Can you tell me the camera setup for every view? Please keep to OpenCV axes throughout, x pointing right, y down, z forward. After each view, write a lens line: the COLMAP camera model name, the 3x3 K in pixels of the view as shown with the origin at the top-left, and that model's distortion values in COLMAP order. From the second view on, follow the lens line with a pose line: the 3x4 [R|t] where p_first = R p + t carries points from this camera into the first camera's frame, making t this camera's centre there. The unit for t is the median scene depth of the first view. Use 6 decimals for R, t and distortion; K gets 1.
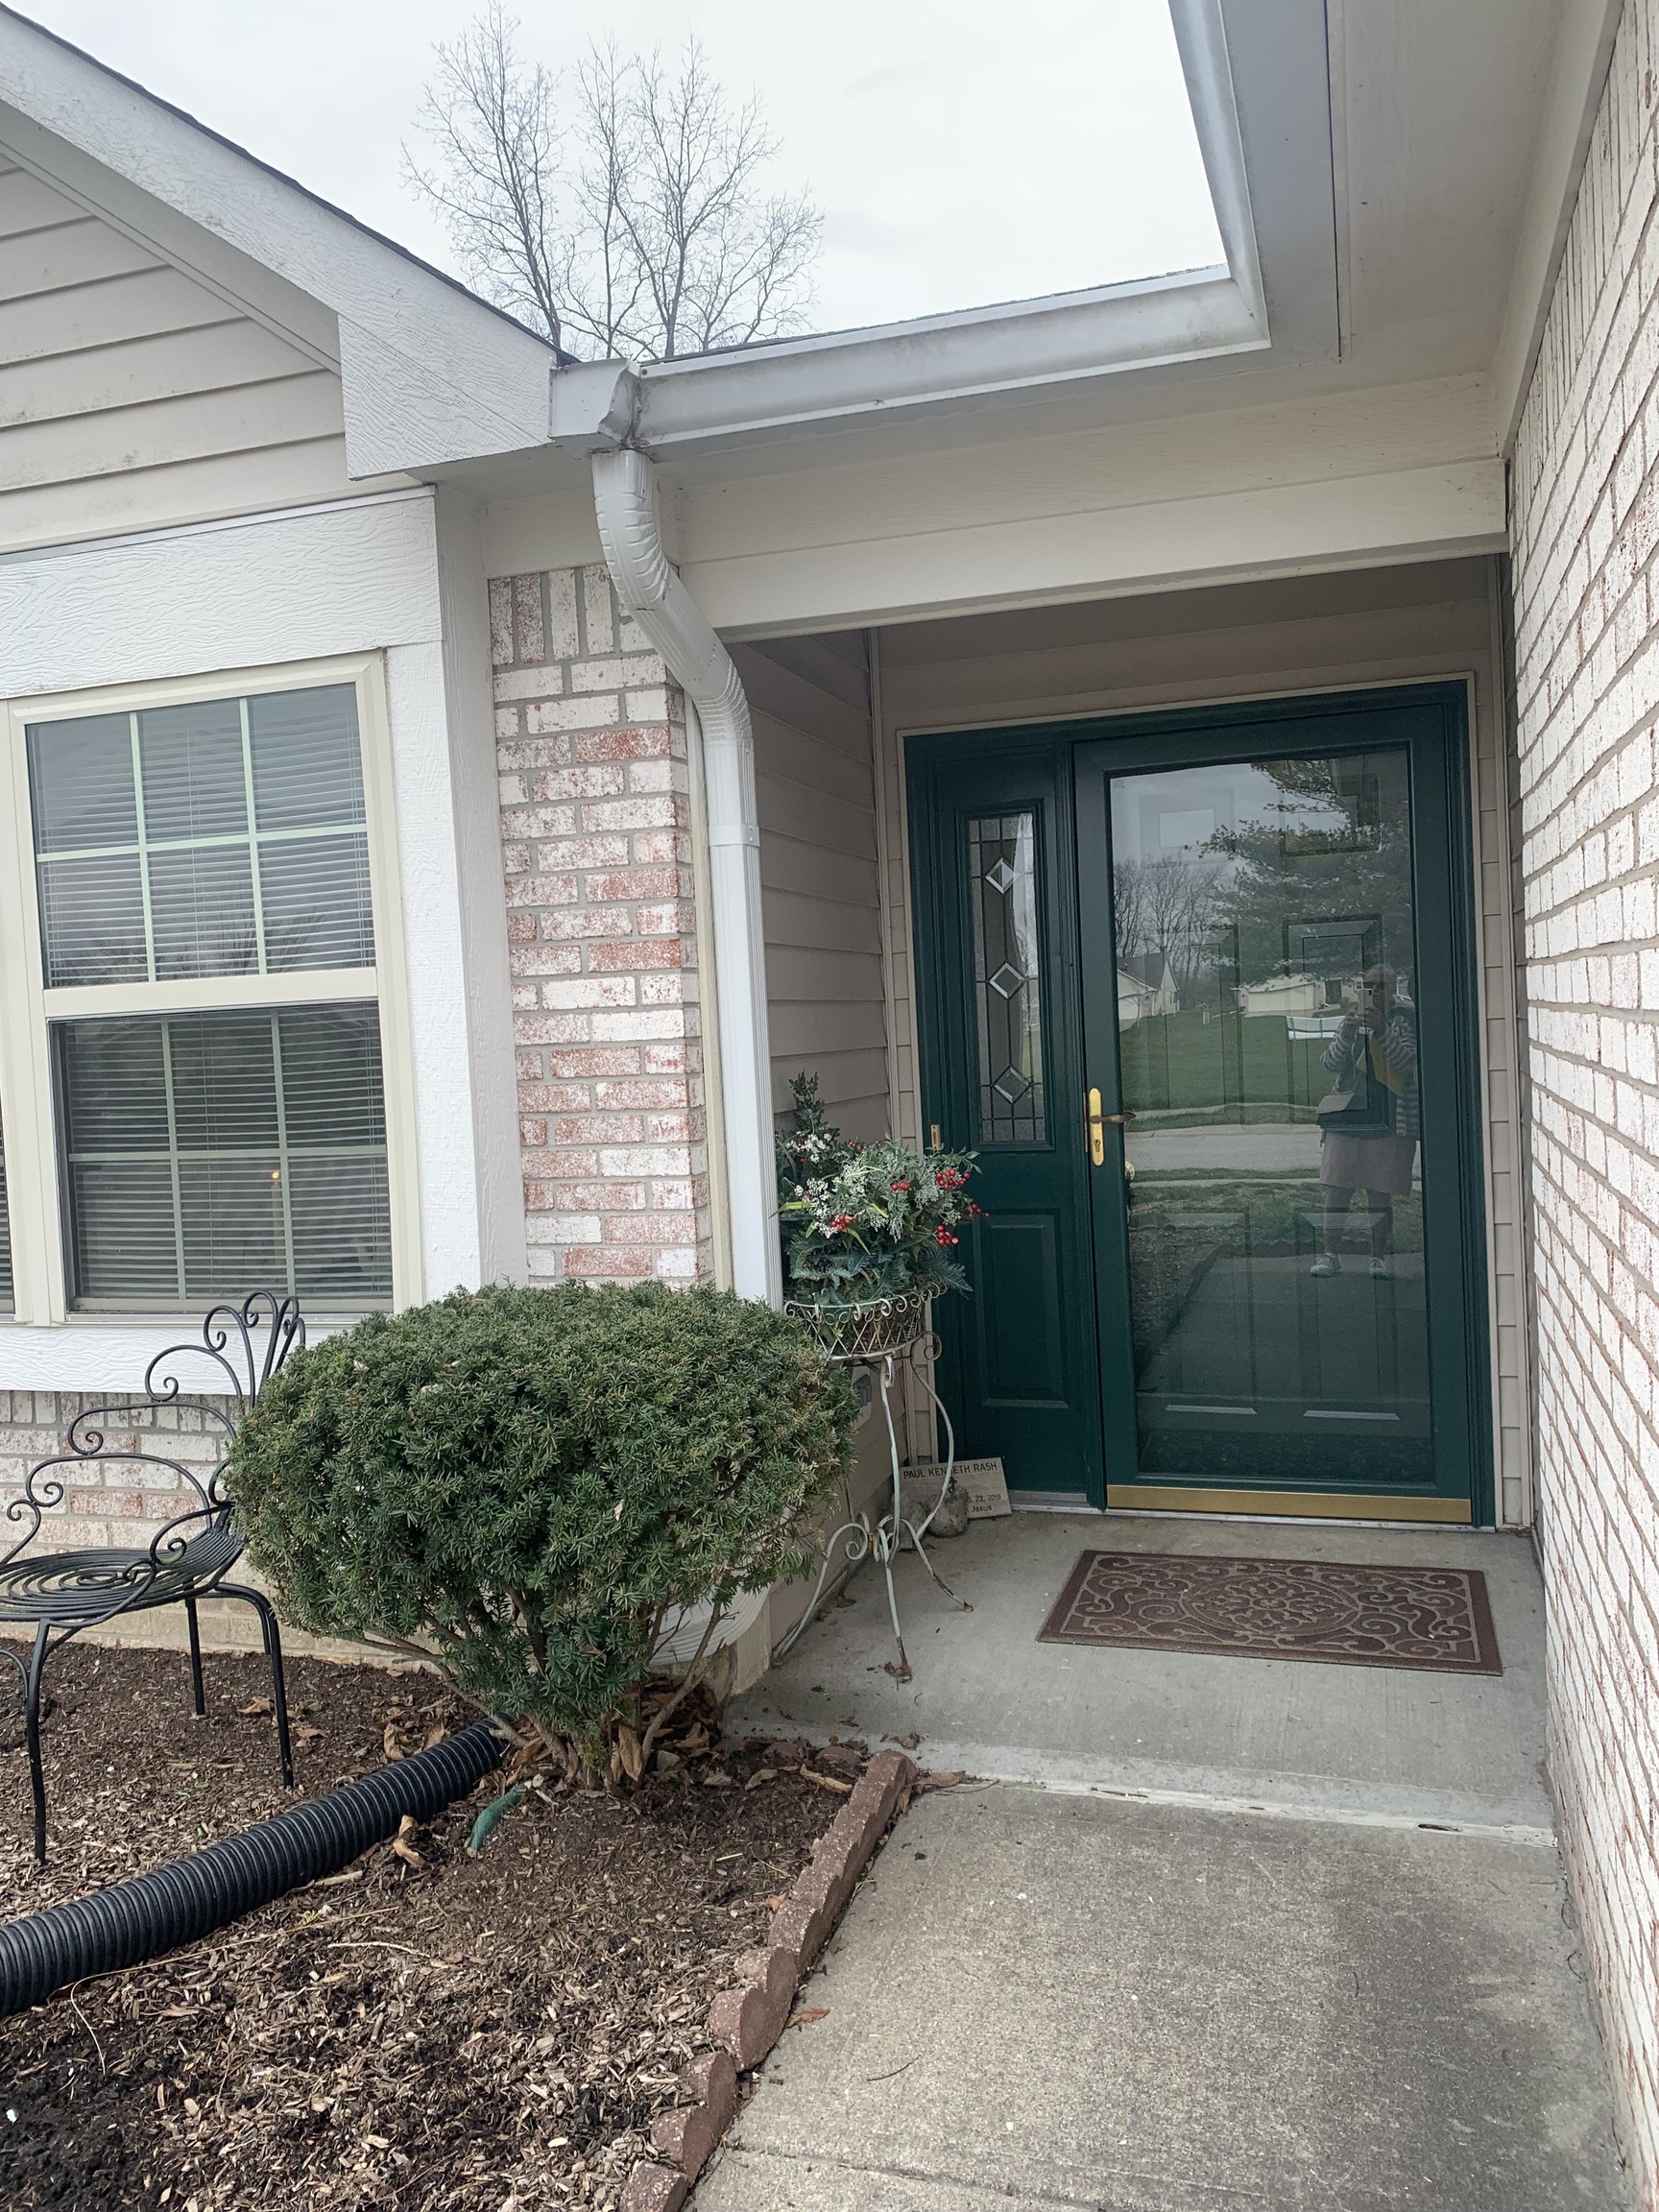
lens RADIAL K [[1664.3, 0, 829.8], [0, 1664.3, 1111.6], [0, 0, 1]] dist [0.129977, -0.164653]
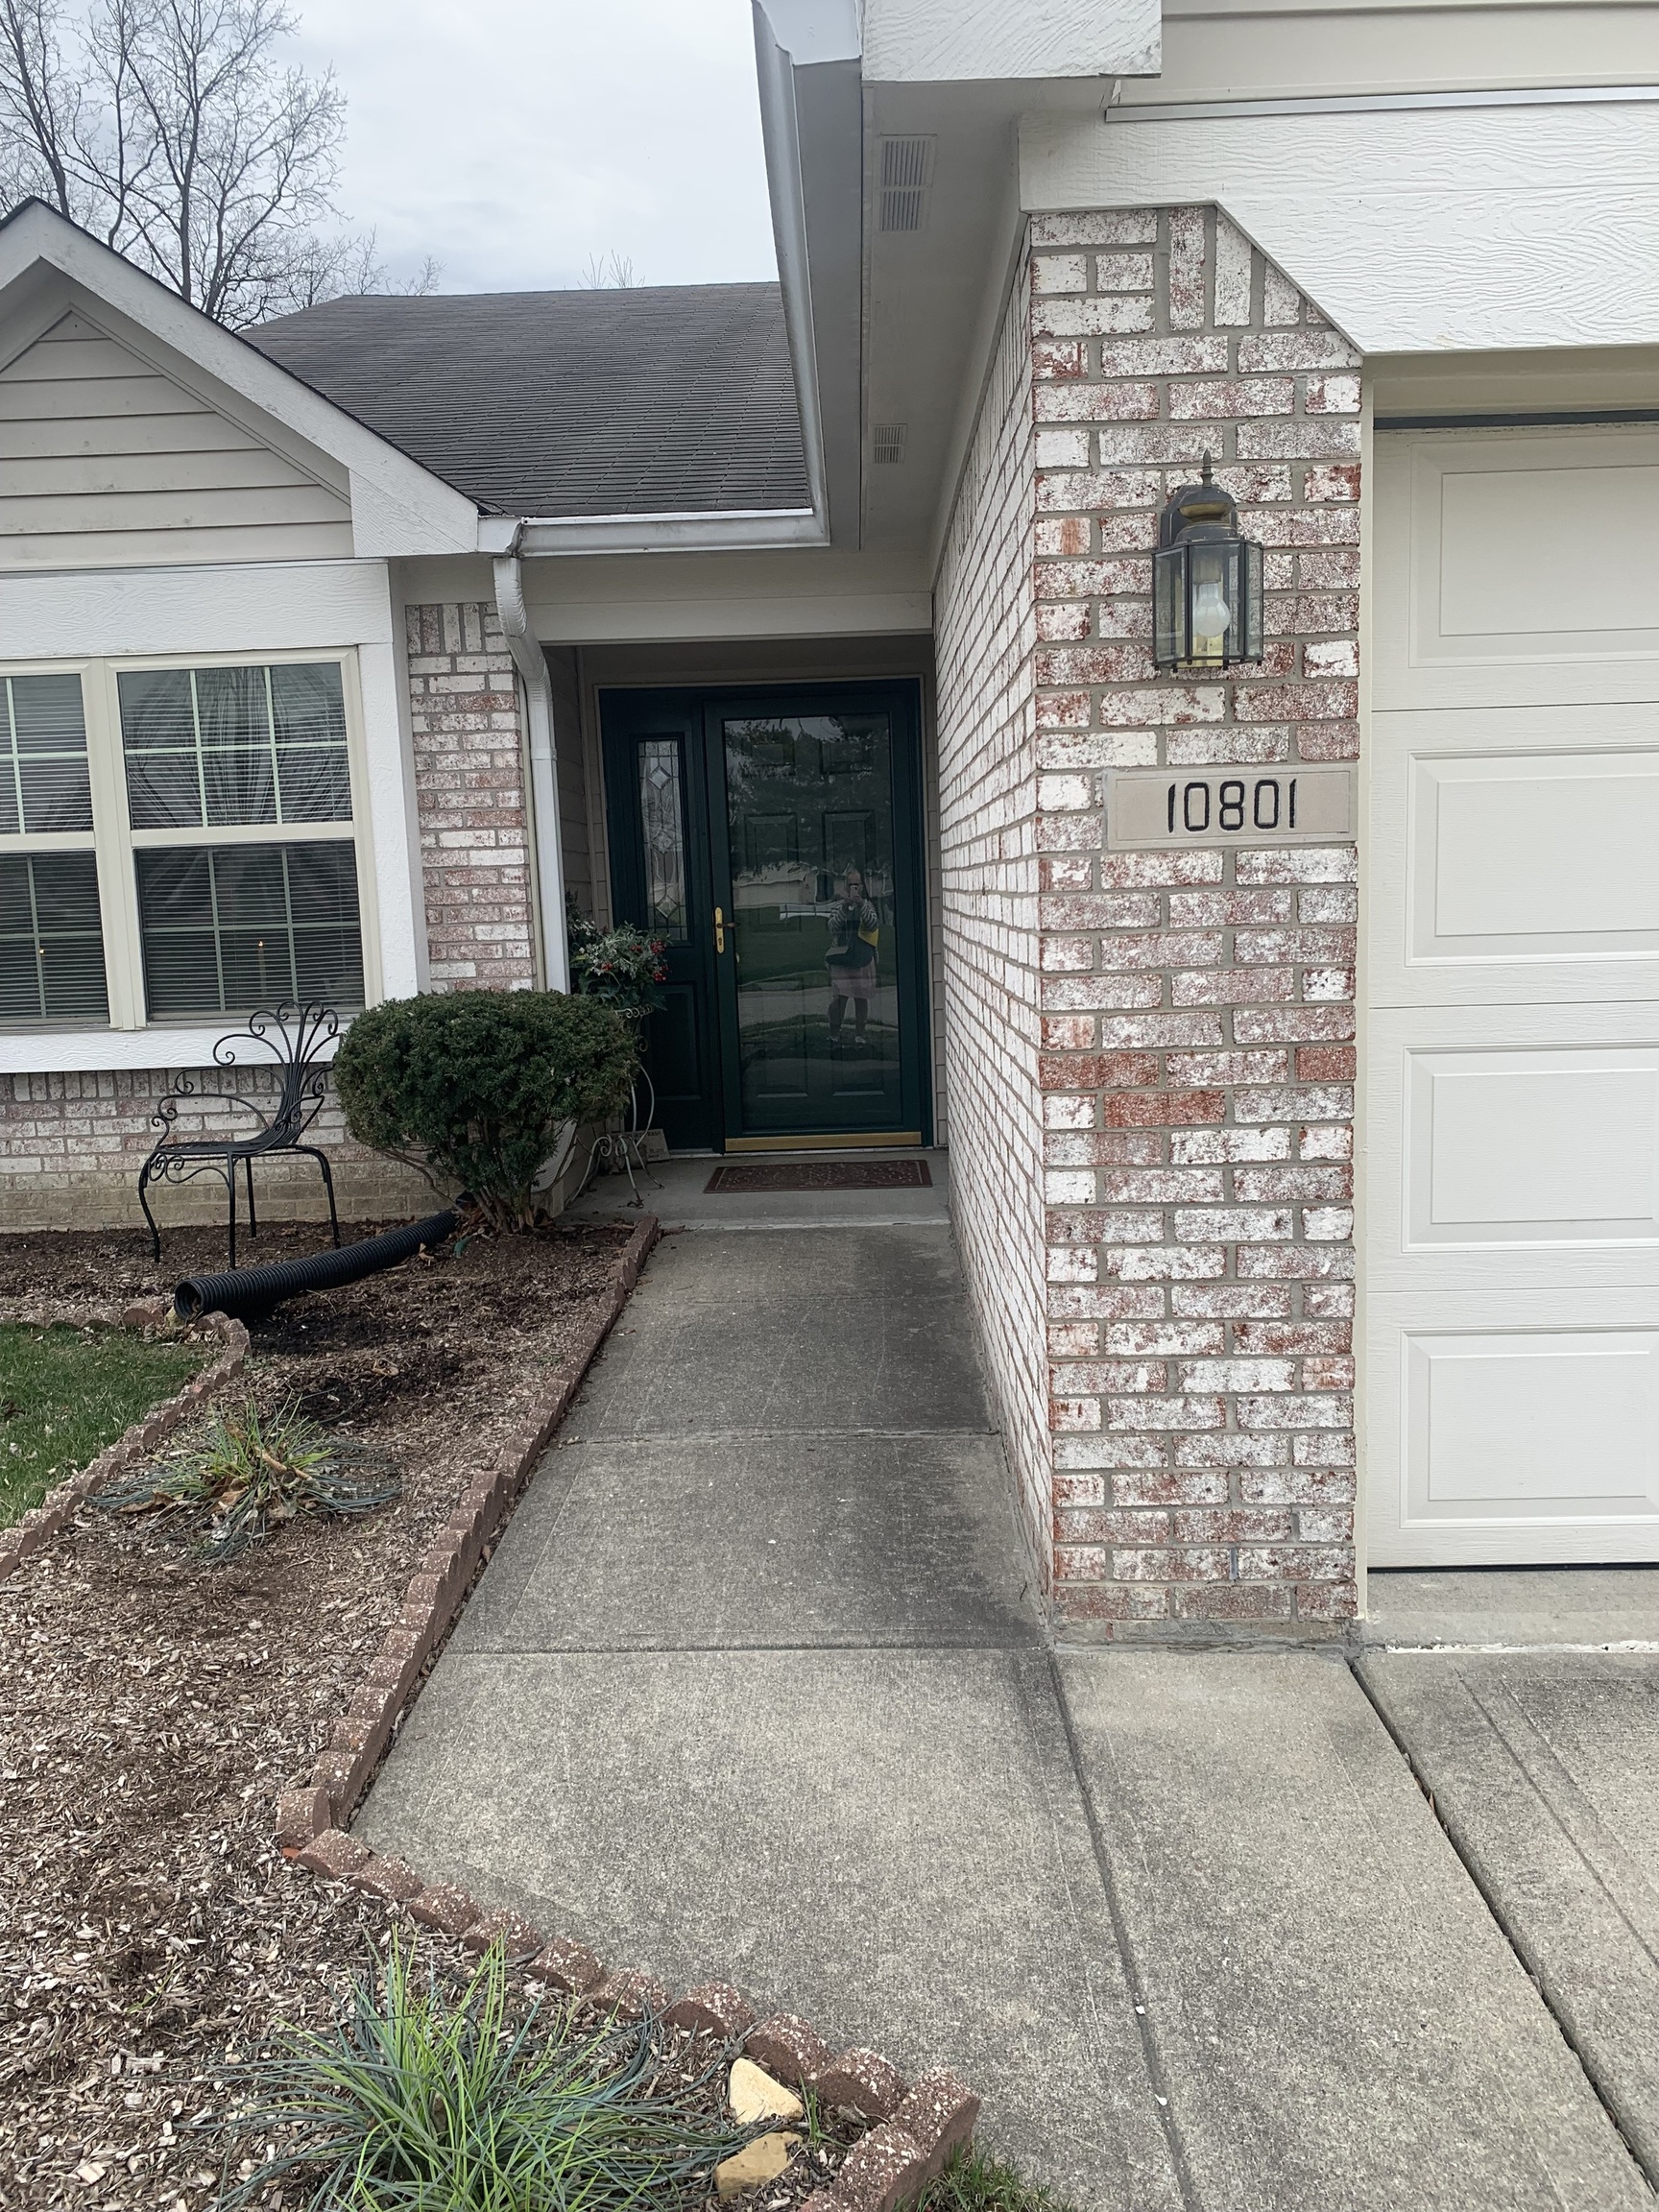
lens RADIAL K [[1698.0, 0, 827.3], [0, 1698.0, 1076.1], [0, 0, 1]] dist [0.067308, -0.105117]
pose [[0.958907, -0.016553, 0.283237, -0.298872], [0.004062, 0.998995, 0.044633, 0.105650], [-0.283691, -0.041648, 0.958011, -0.896580]]
